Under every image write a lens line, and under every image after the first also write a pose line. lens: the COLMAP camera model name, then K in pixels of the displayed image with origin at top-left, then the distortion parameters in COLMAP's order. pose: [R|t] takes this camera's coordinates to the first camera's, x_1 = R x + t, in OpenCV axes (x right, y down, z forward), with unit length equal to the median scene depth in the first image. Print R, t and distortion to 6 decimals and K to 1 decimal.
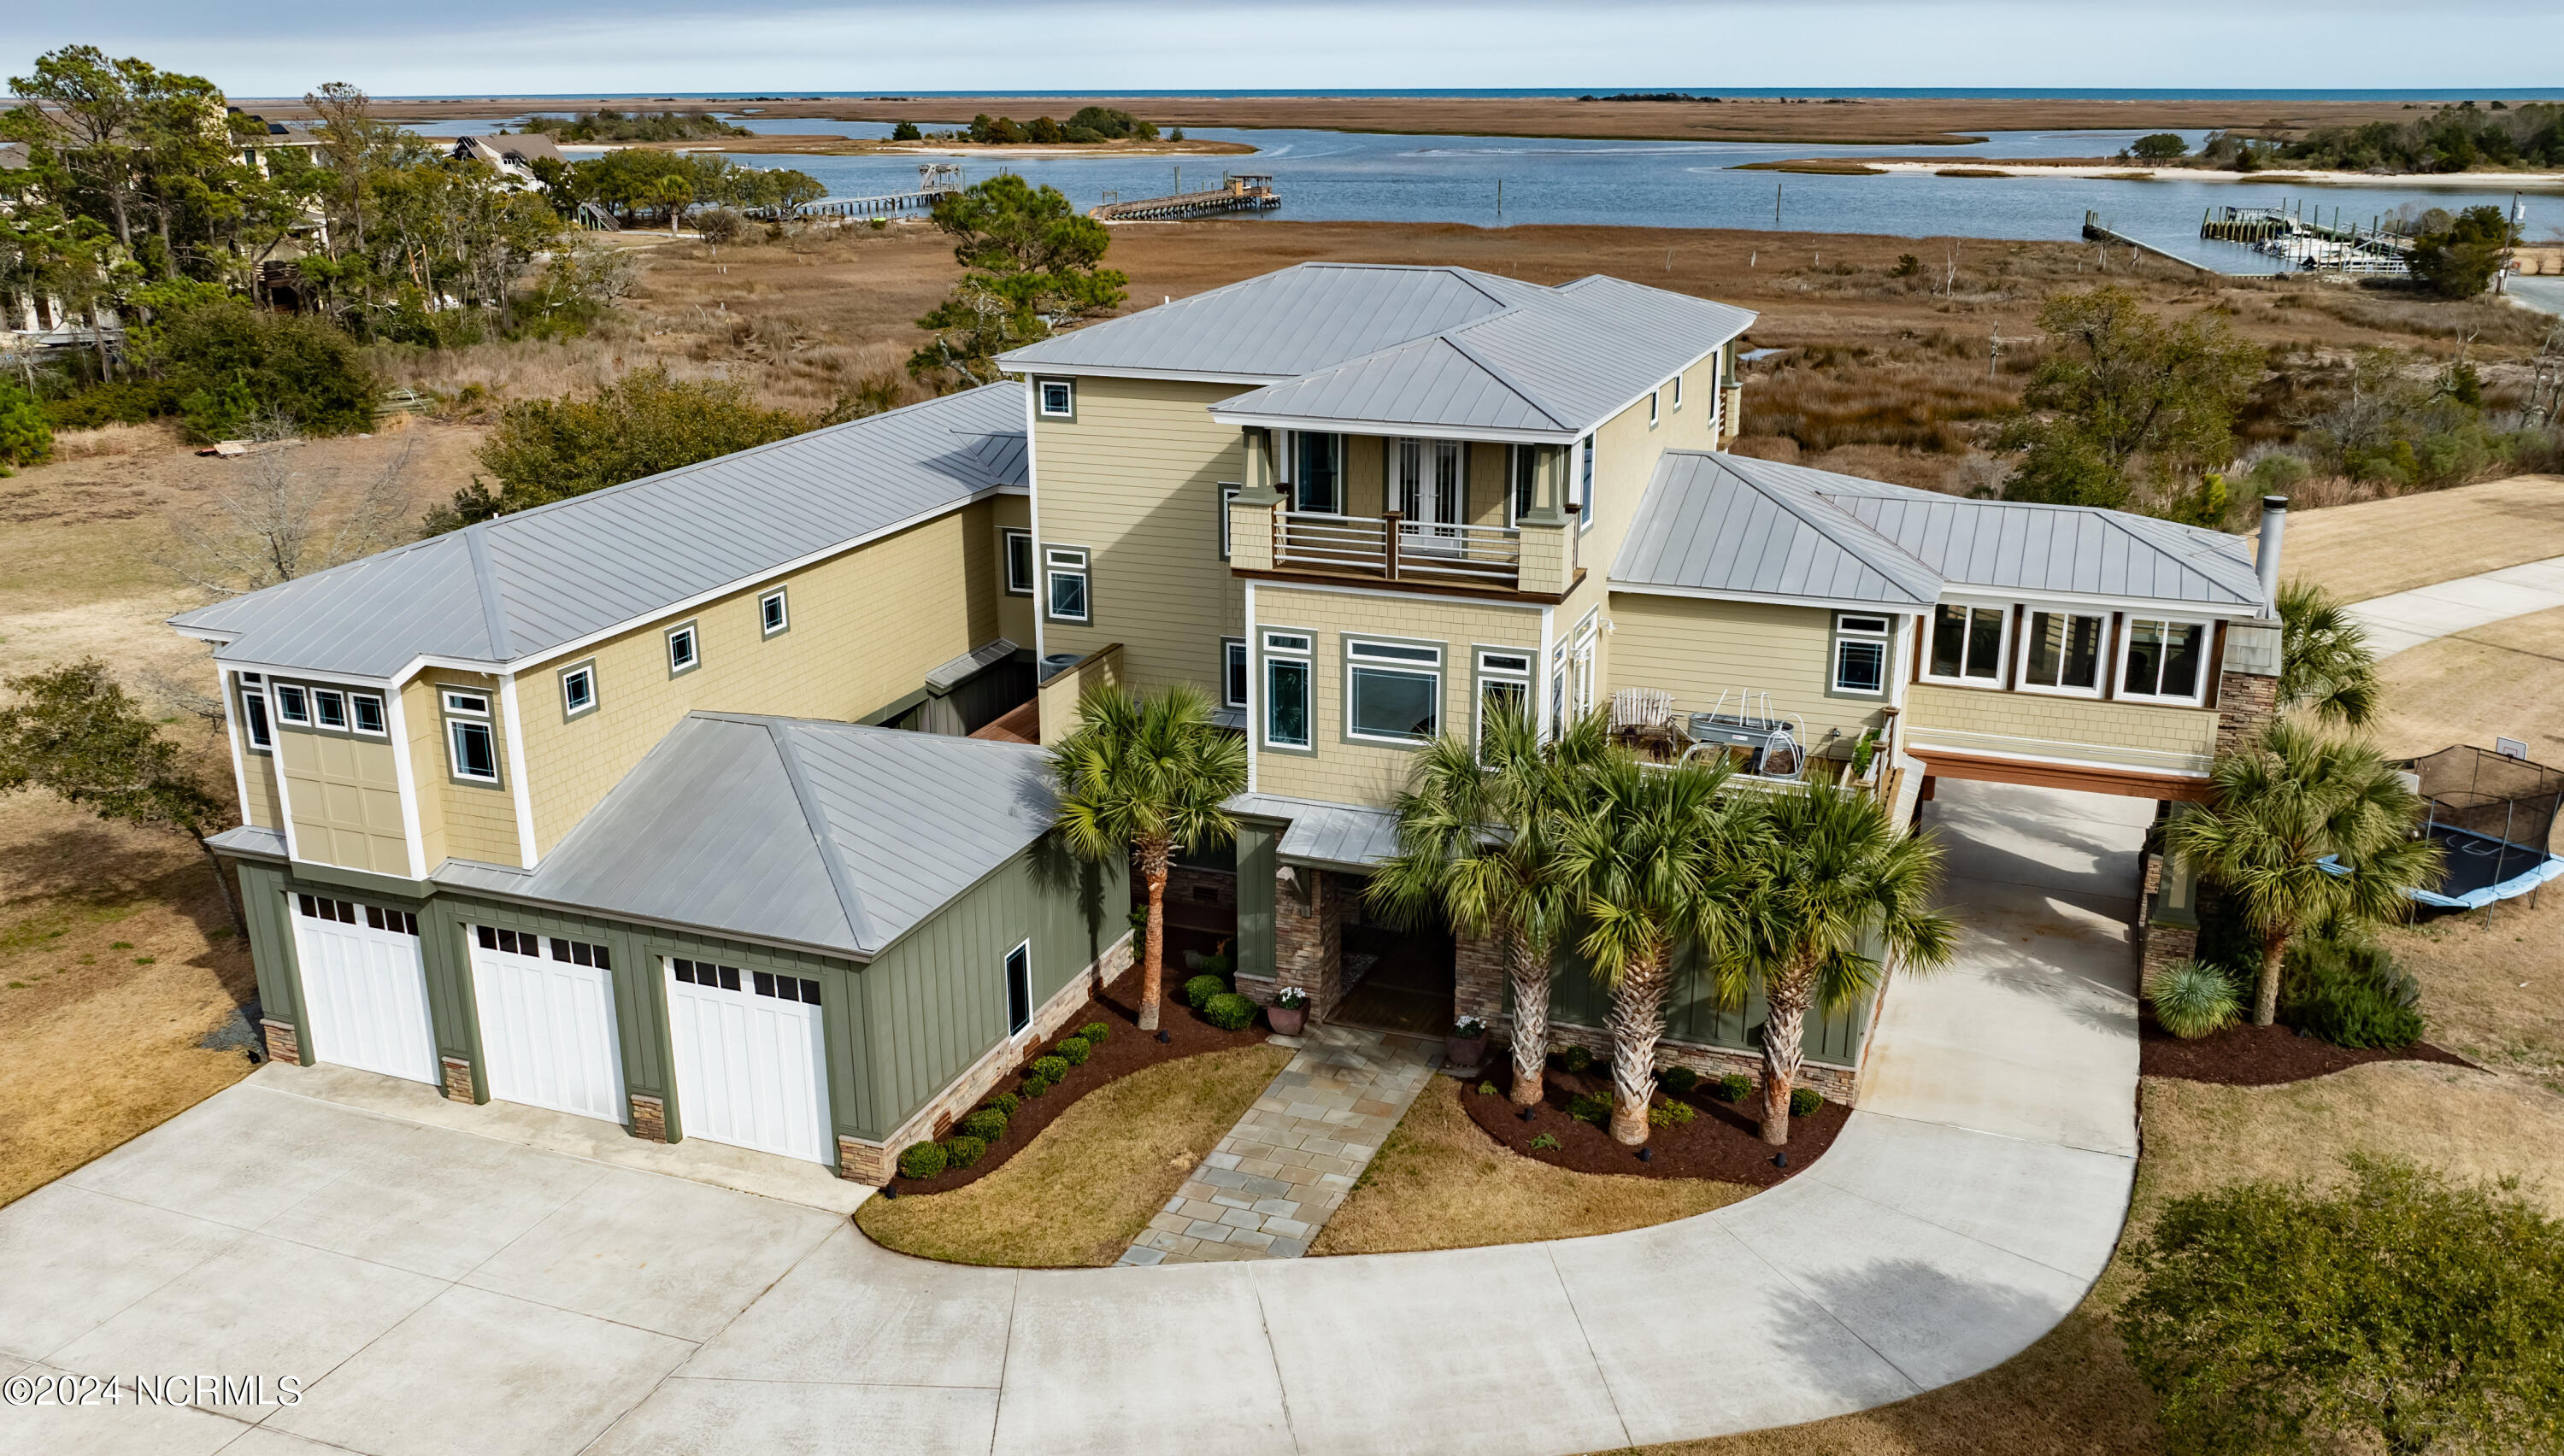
lens RADIAL K [[2021.0, 0, 1284.4], [0, 2021.0, 794.1], [0, 0, 1]] dist [-0.033230, 0.034826]
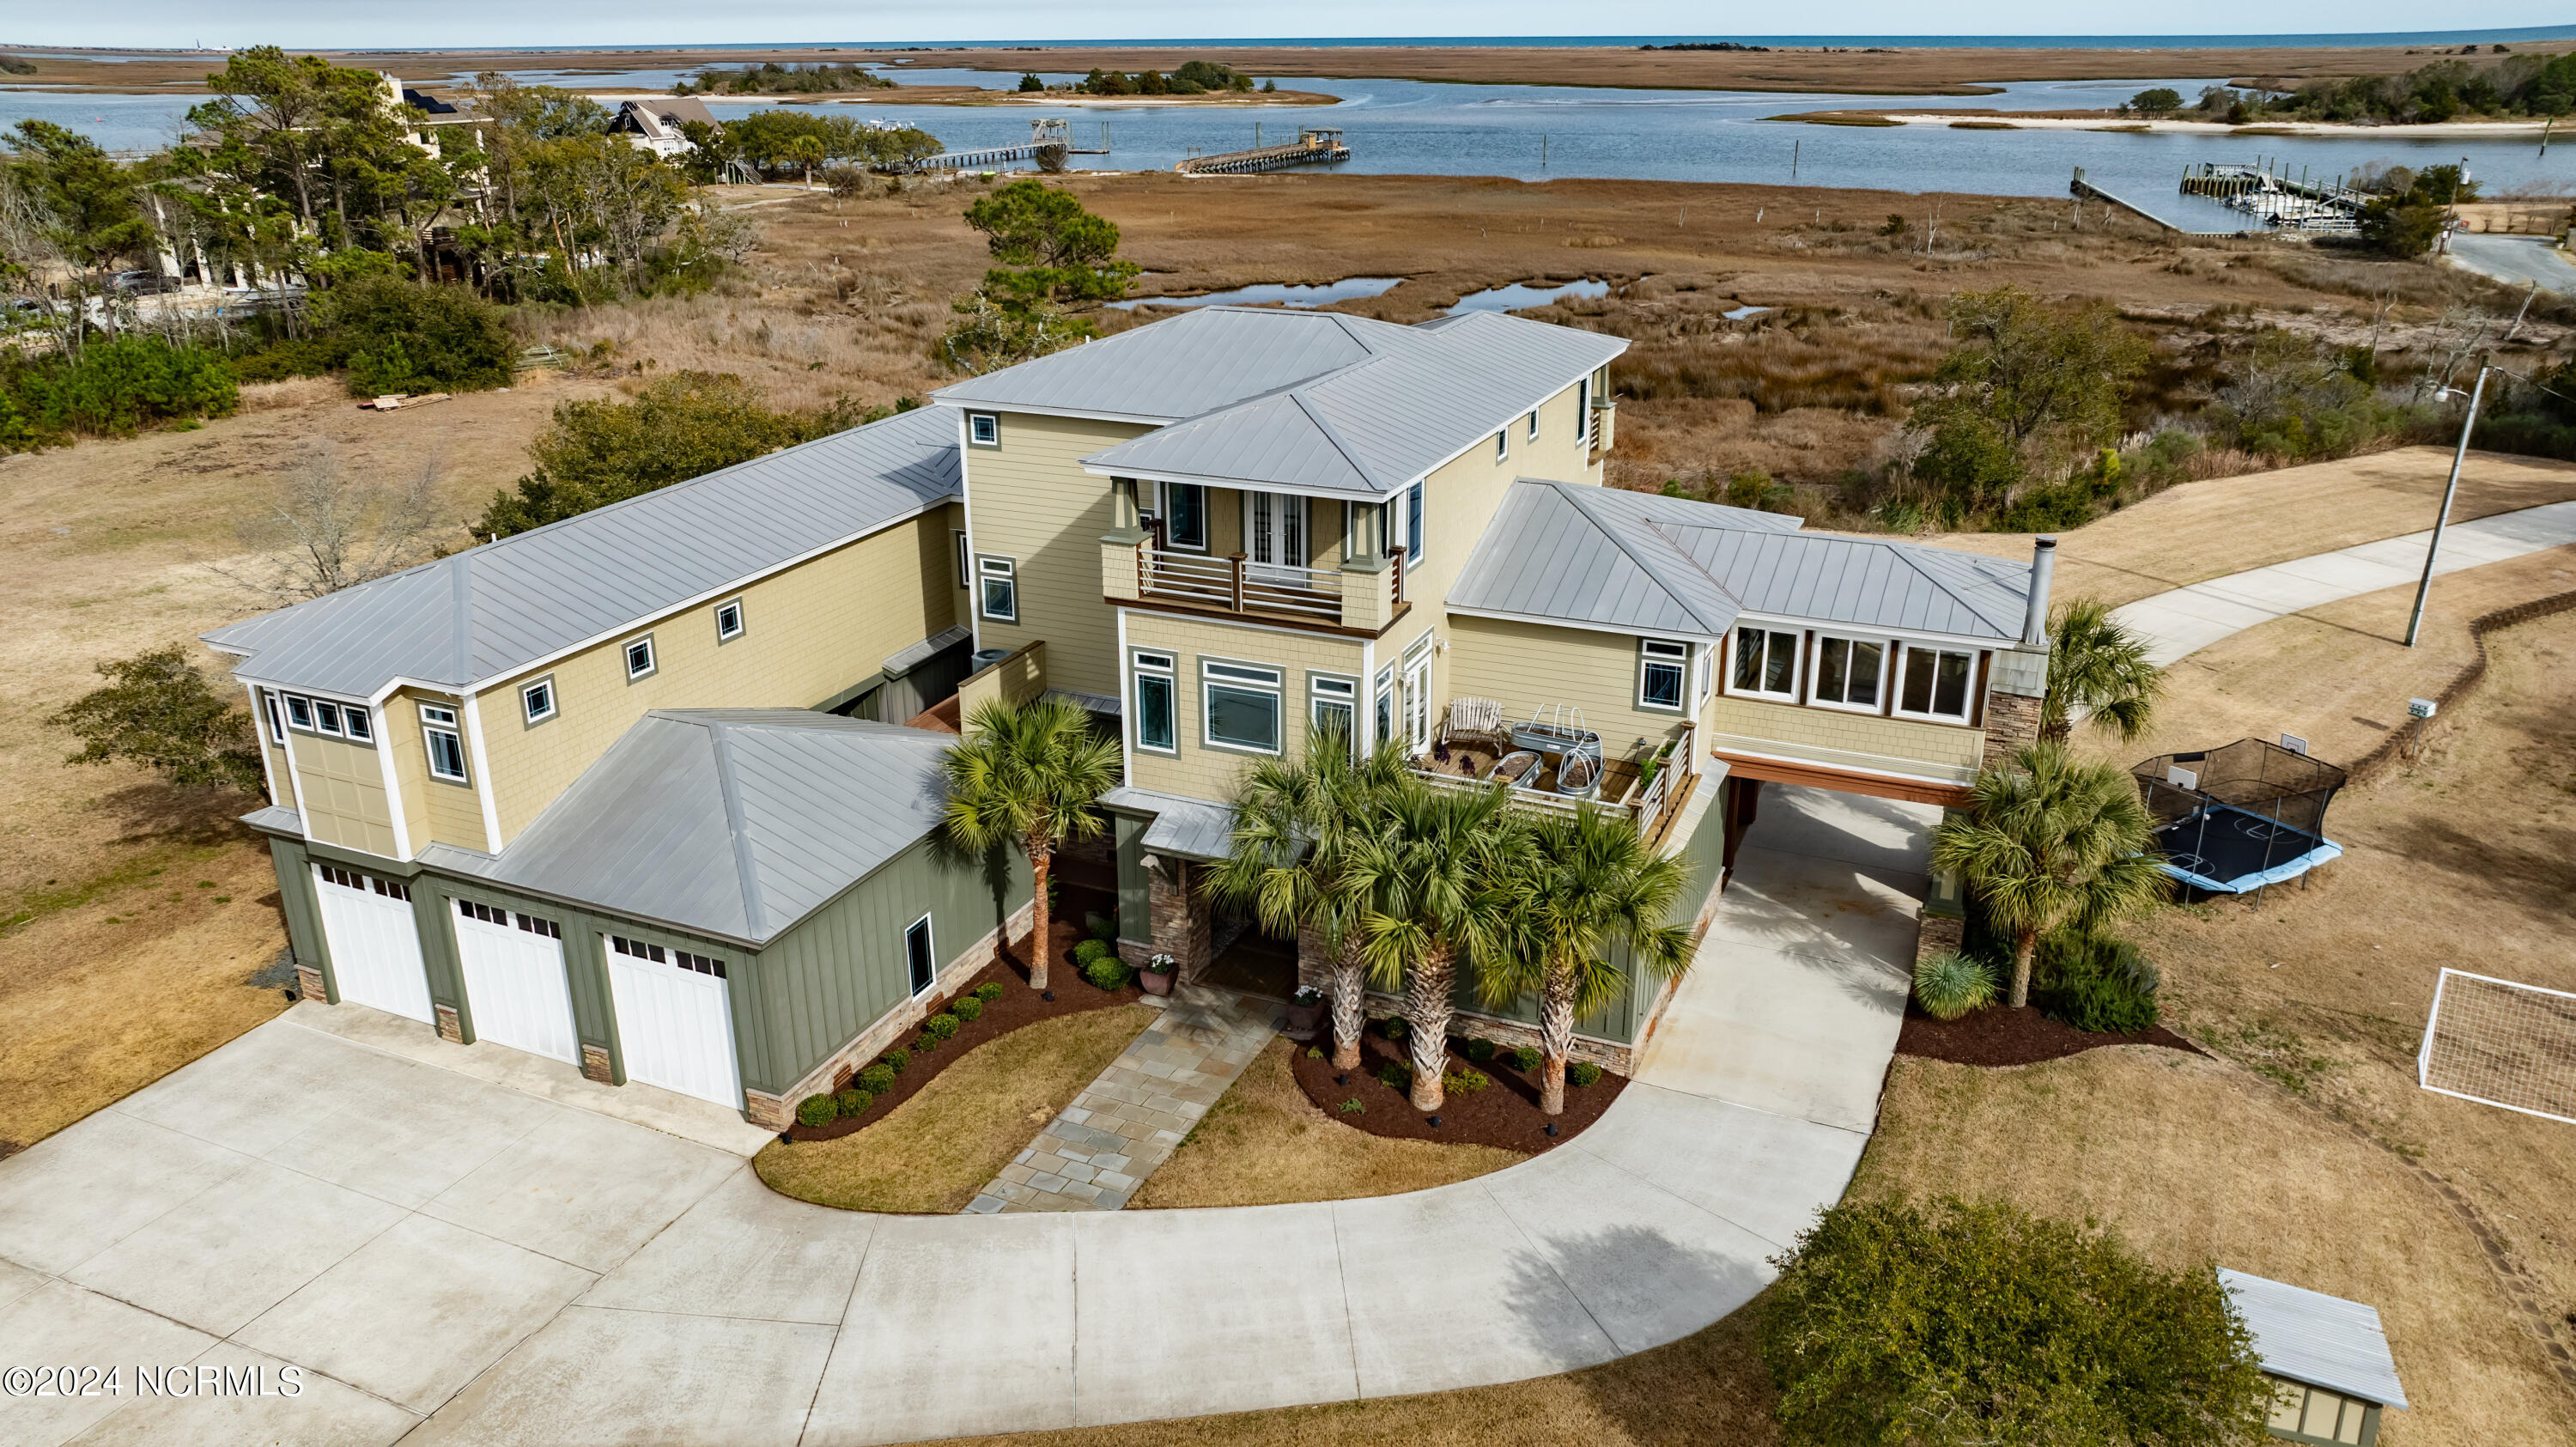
lens RADIAL K [[1781.0, 0, 1284.7], [0, 1781.0, 741.5], [0, 0, 1]] dist [-0.033528, 0.035480]
pose [[0.998642, 0.016414, -0.049437, 0.122551], [-0.014281, 0.998965, 0.043195, -0.071507], [0.050095, -0.042430, 0.997843, -0.010151]]
